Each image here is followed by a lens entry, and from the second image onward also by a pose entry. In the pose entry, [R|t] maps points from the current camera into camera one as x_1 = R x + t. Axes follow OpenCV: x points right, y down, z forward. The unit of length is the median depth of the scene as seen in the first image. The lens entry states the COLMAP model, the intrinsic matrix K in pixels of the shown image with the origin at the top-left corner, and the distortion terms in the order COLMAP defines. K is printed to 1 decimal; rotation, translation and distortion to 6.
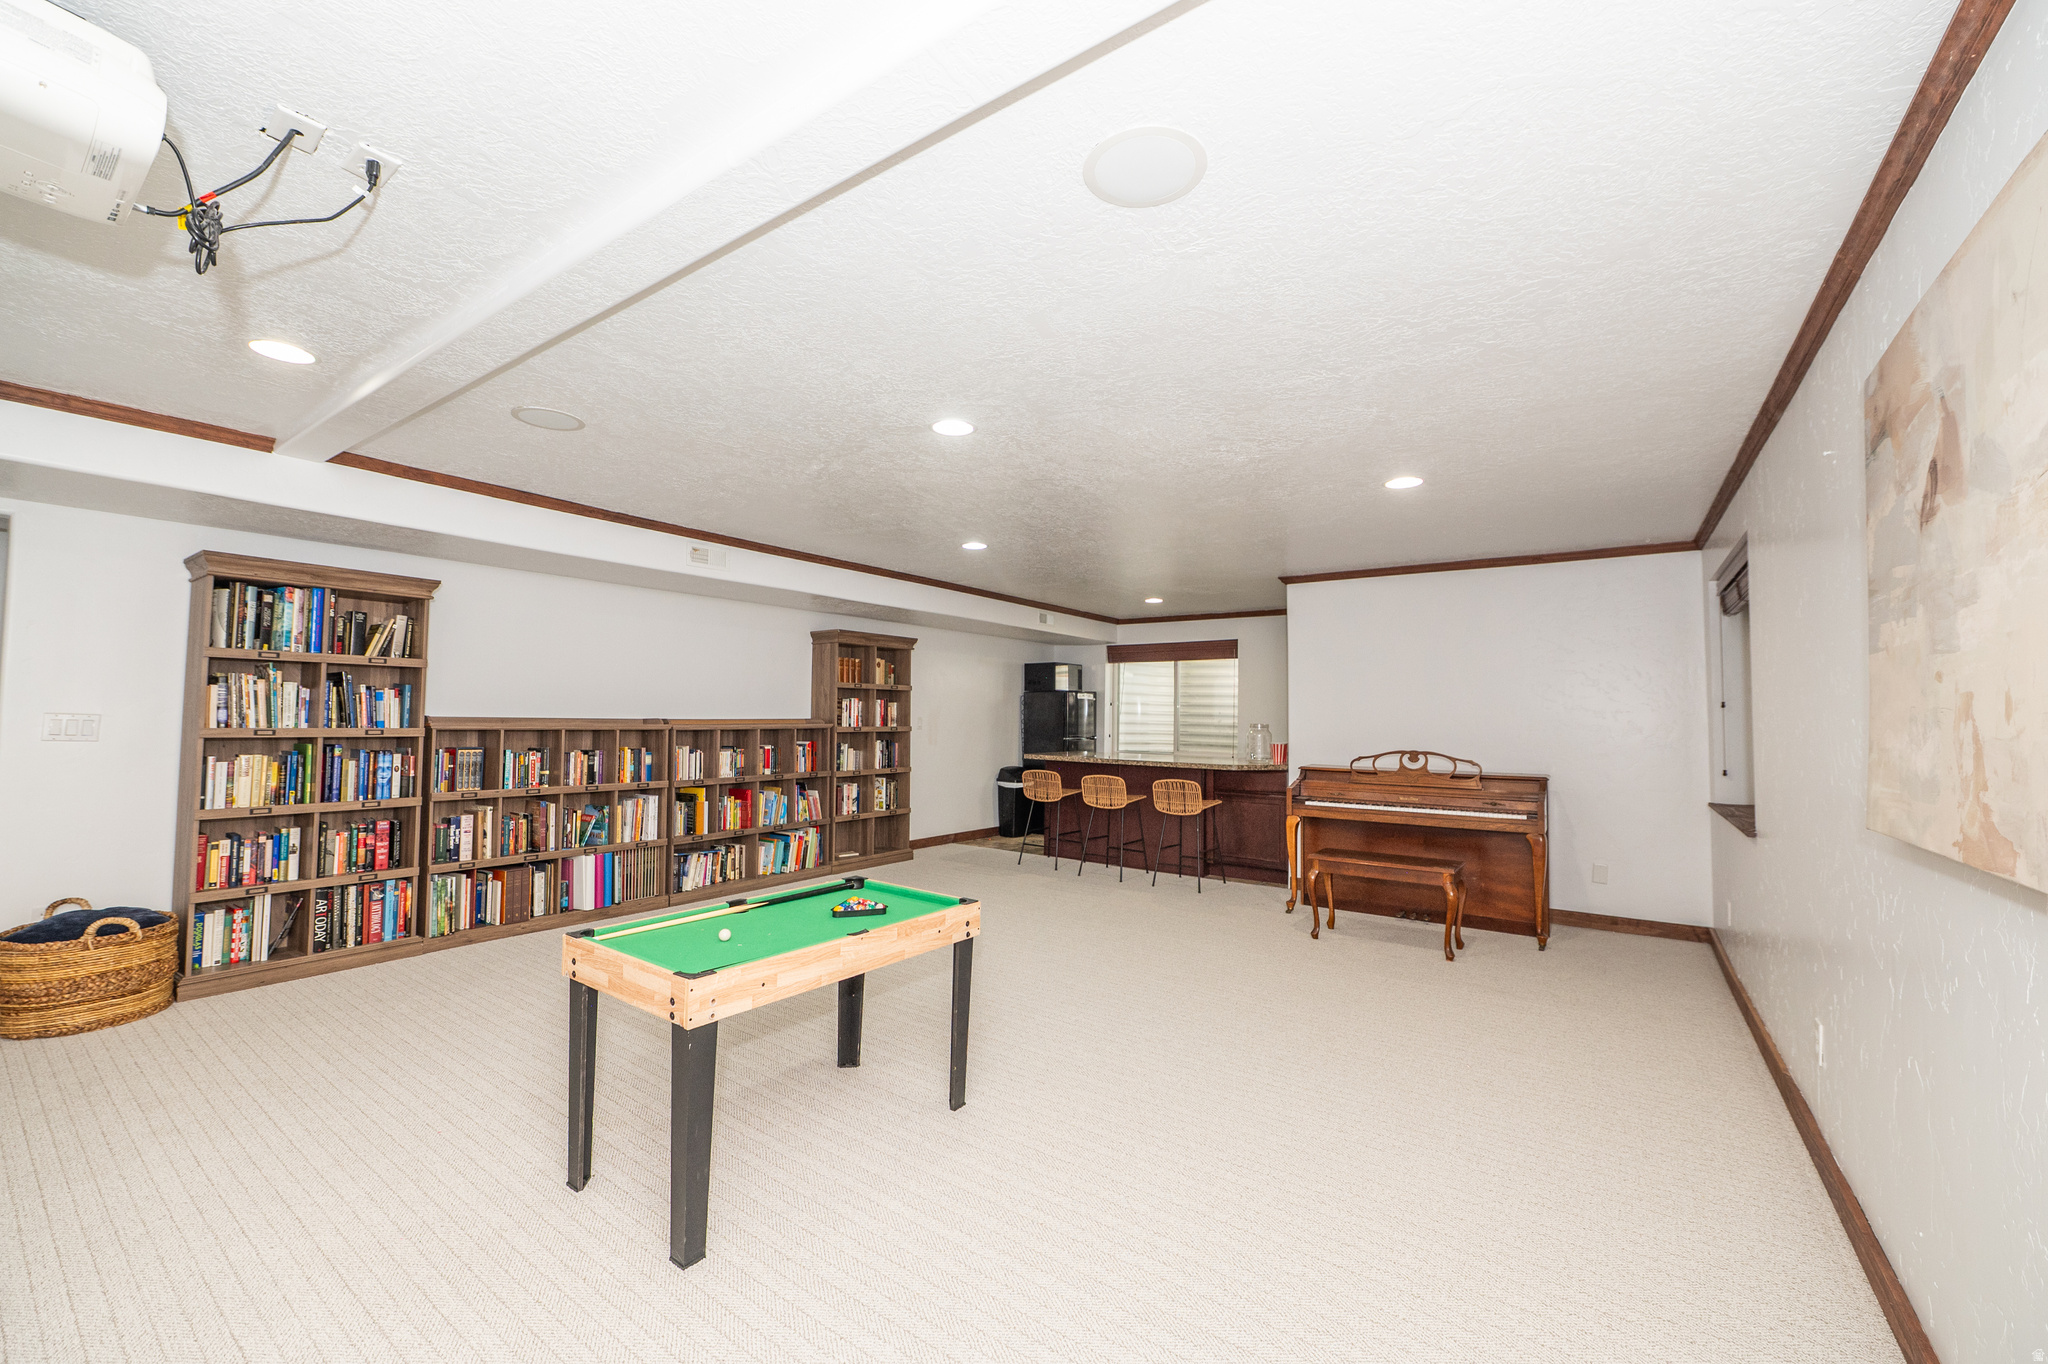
lens RADIAL K [[820.9, 0, 1028.5], [0, 820.9, 684.2], [0, 0, 1]] dist [0.000114, -0.000093]
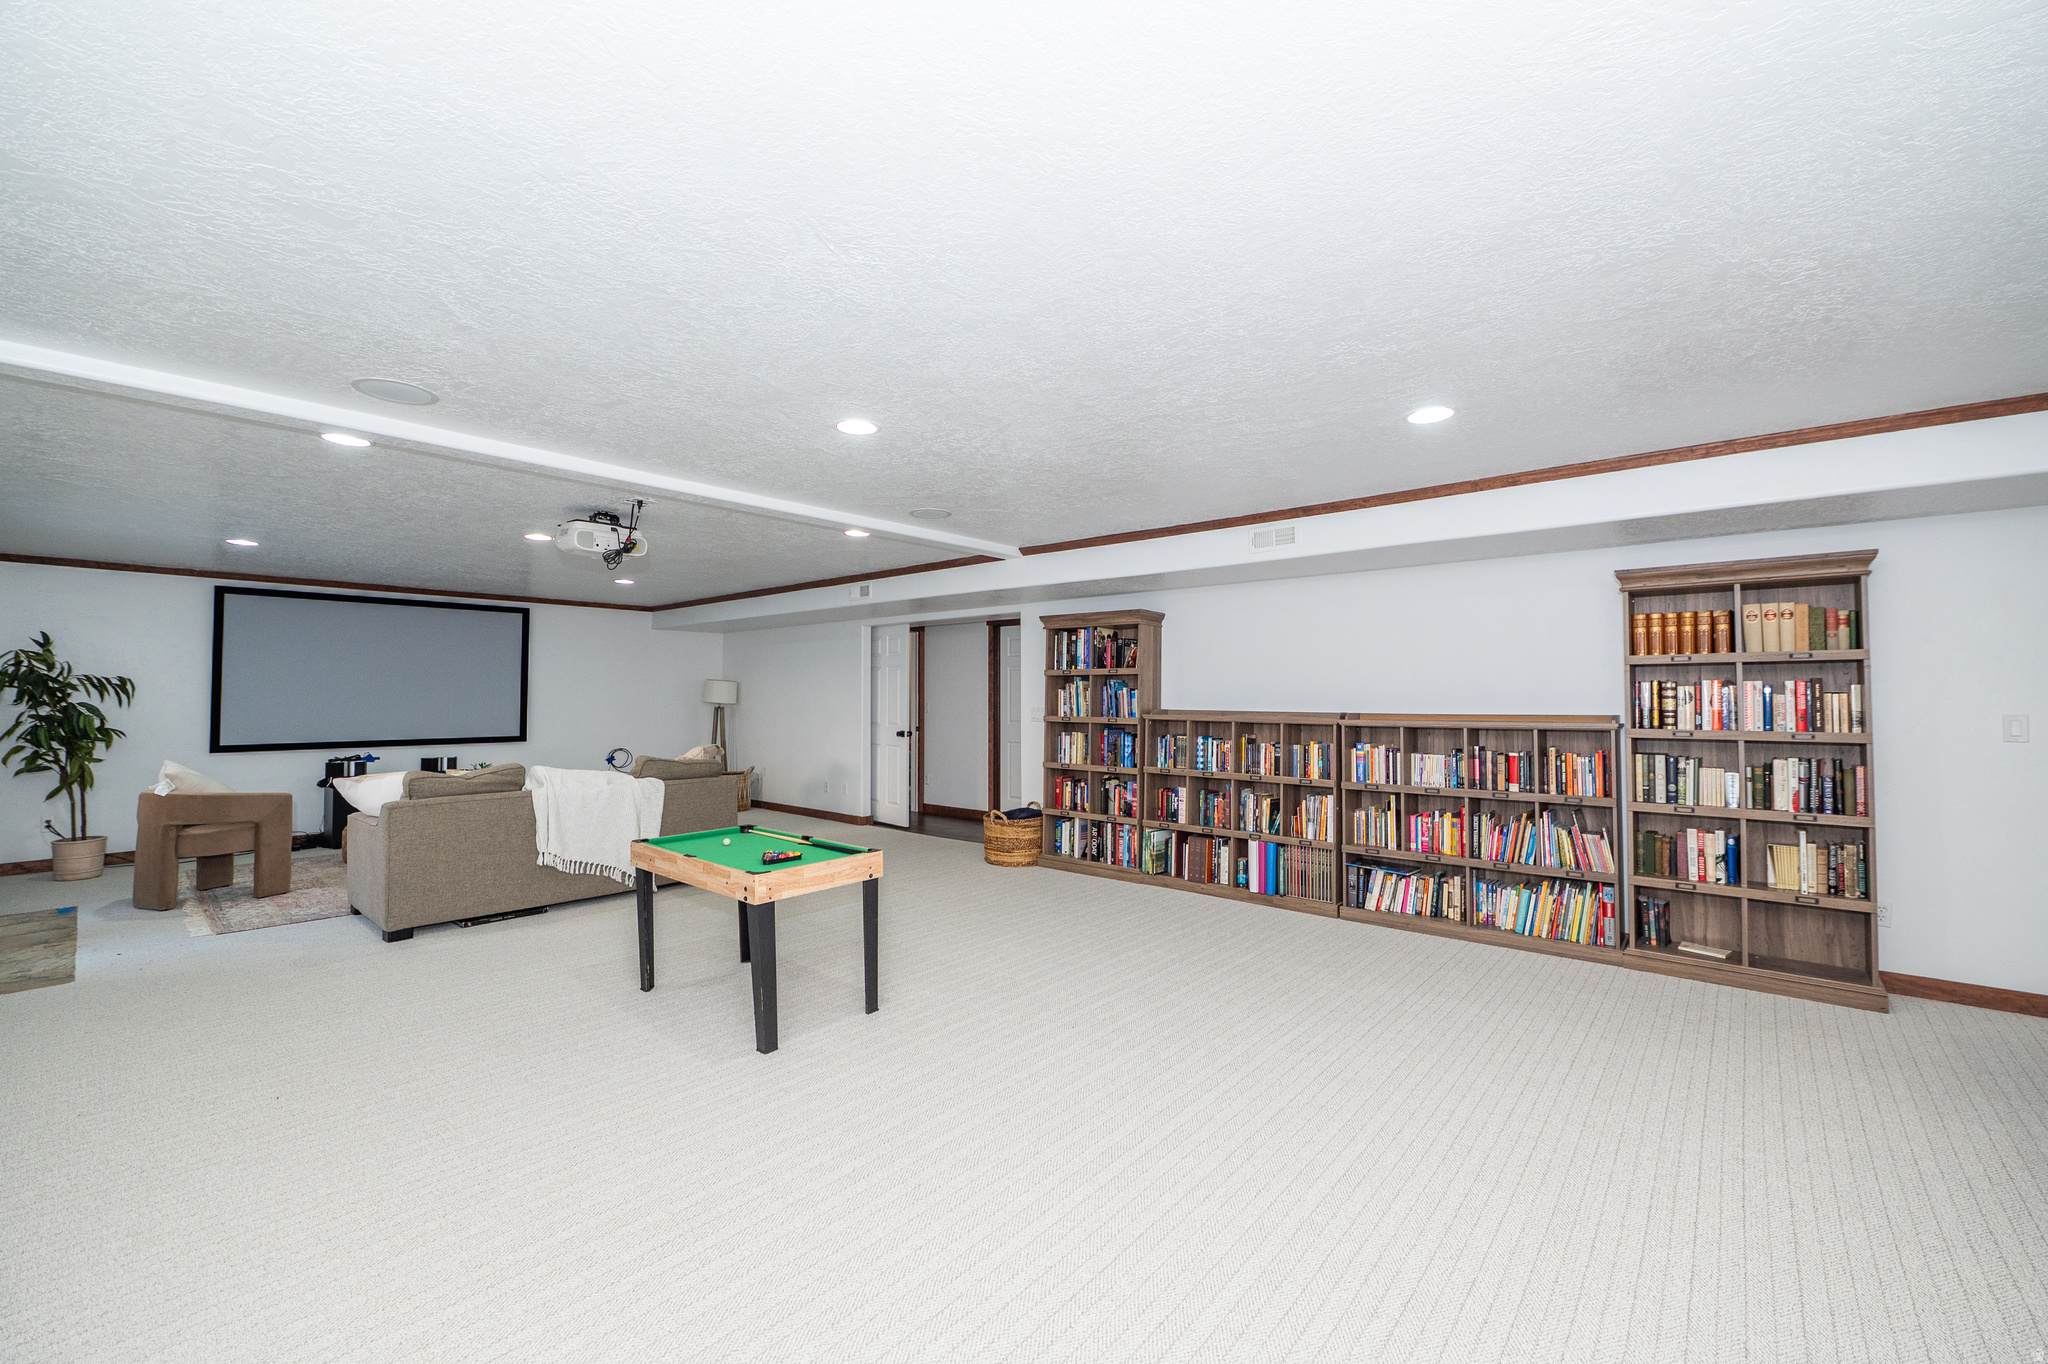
lens RADIAL K [[820.9, 0, 1028.5], [0, 820.9, 684.2], [0, 0, 1]] dist [0.000114, -0.000093]
pose [[-0.084615, -0.033089, -0.995864, 0.558147], [0.032850, 0.998813, -0.035978, 0.034901], [0.995872, -0.035759, -0.083427, 0.811986]]
